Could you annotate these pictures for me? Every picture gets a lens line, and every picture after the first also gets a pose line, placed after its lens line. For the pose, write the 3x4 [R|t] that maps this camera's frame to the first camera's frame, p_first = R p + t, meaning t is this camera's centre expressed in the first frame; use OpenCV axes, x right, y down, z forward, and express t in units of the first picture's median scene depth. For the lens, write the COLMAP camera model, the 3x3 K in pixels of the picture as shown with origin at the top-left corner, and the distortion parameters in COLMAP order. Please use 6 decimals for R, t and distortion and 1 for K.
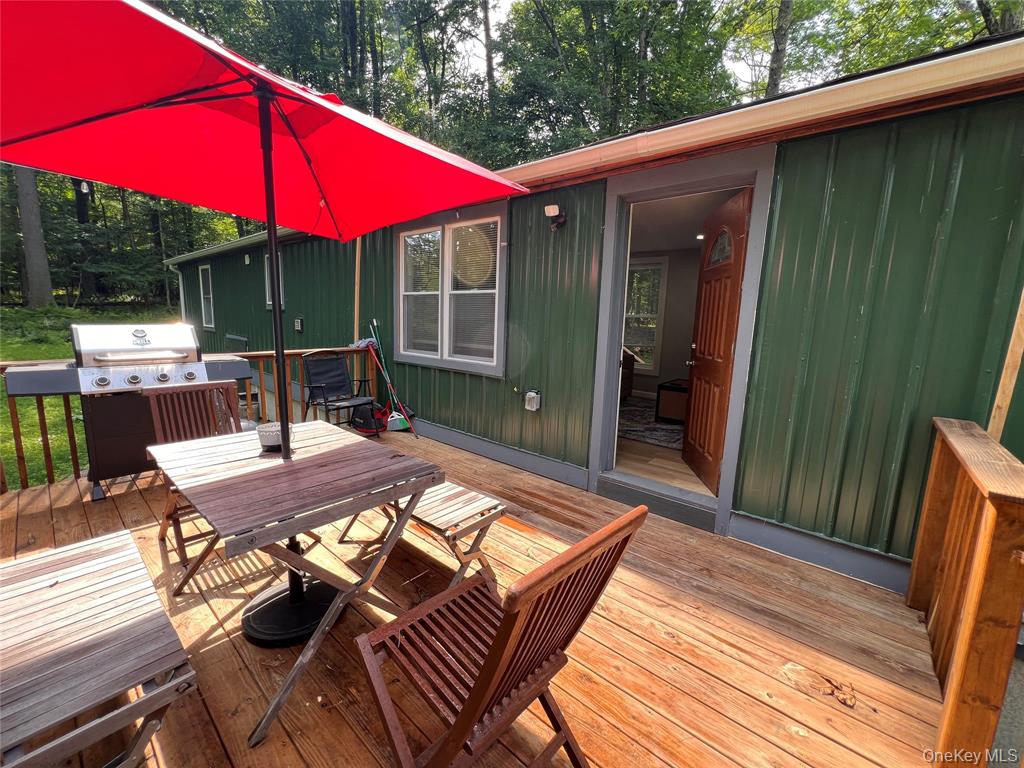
lens RADIAL K [[412.6, 0, 512.0], [0, 412.6, 384.0], [0, 0, 1]] dist [-0.000702, 0.000017]
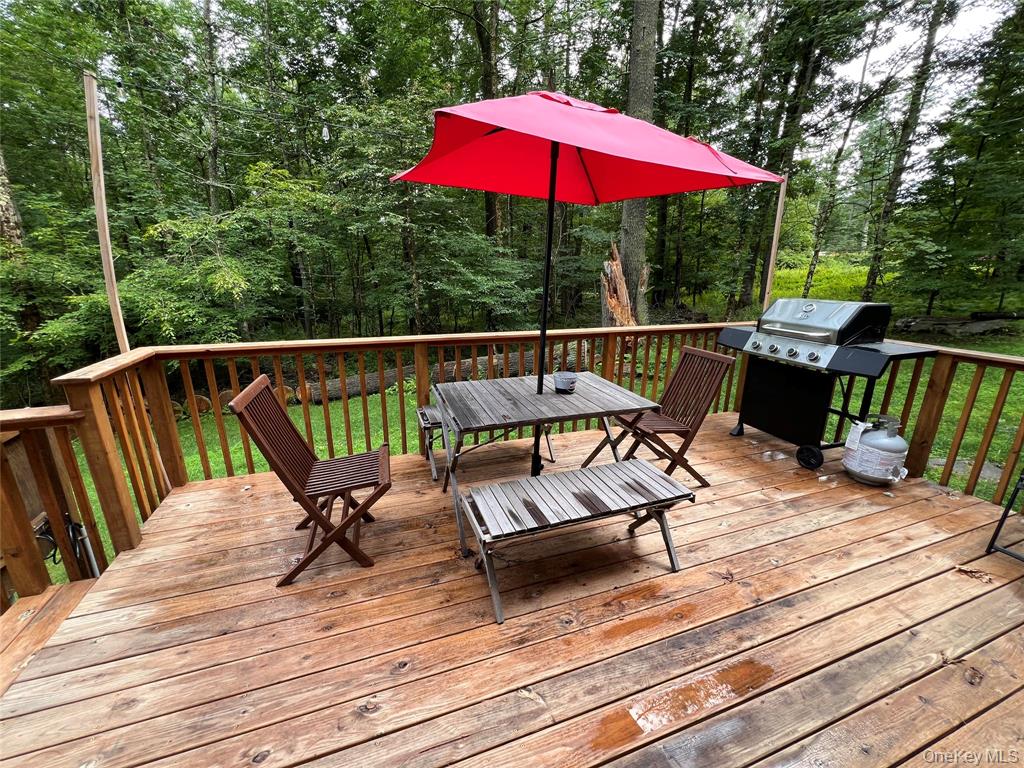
lens RADIAL K [[412.6, 0, 512.0], [0, 412.6, 384.0], [0, 0, 1]] dist [-0.000702, 0.000017]
pose [[-0.499581, 0.200610, -0.842719, 0.358629], [-0.159998, 0.934711, 0.317359, -0.149830], [0.851364, 0.293380, -0.434866, 0.842310]]
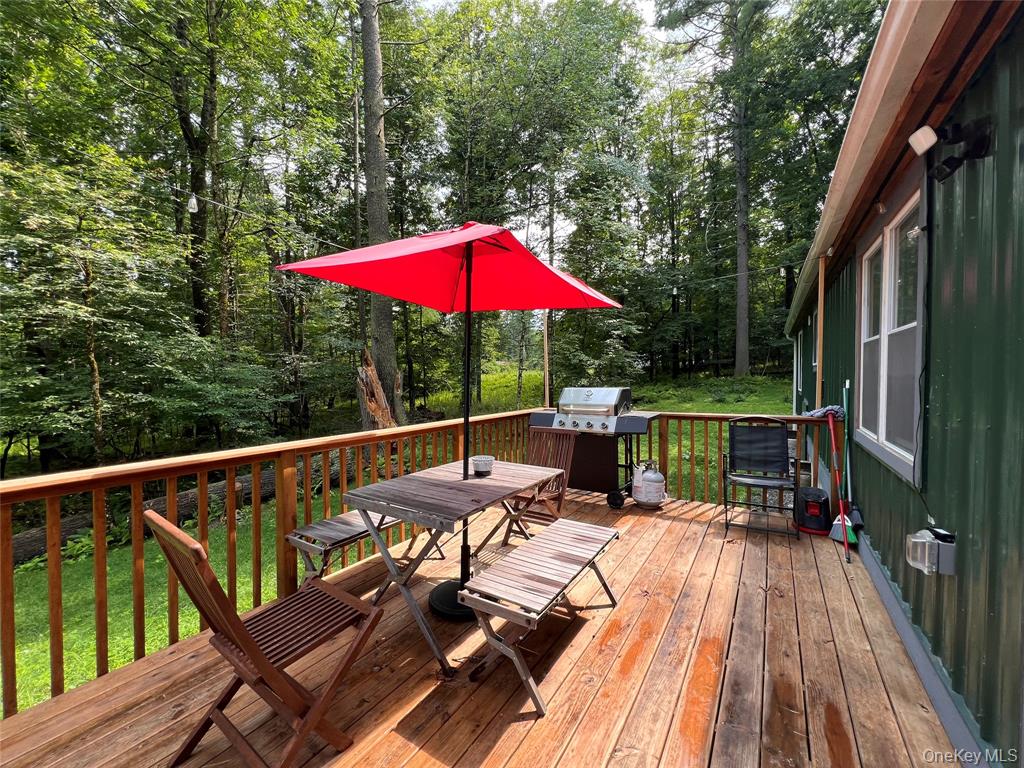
lens RADIAL K [[411.3, 0, 512.0], [0, 411.3, 384.0], [0, 0, 1]] dist [-0.000071, -0.000012]
pose [[0.136203, -0.012411, -0.990603, 0.481438], [-0.144830, 0.988929, -0.032303, -0.066191], [0.980037, 0.147869, 0.132898, 0.515453]]
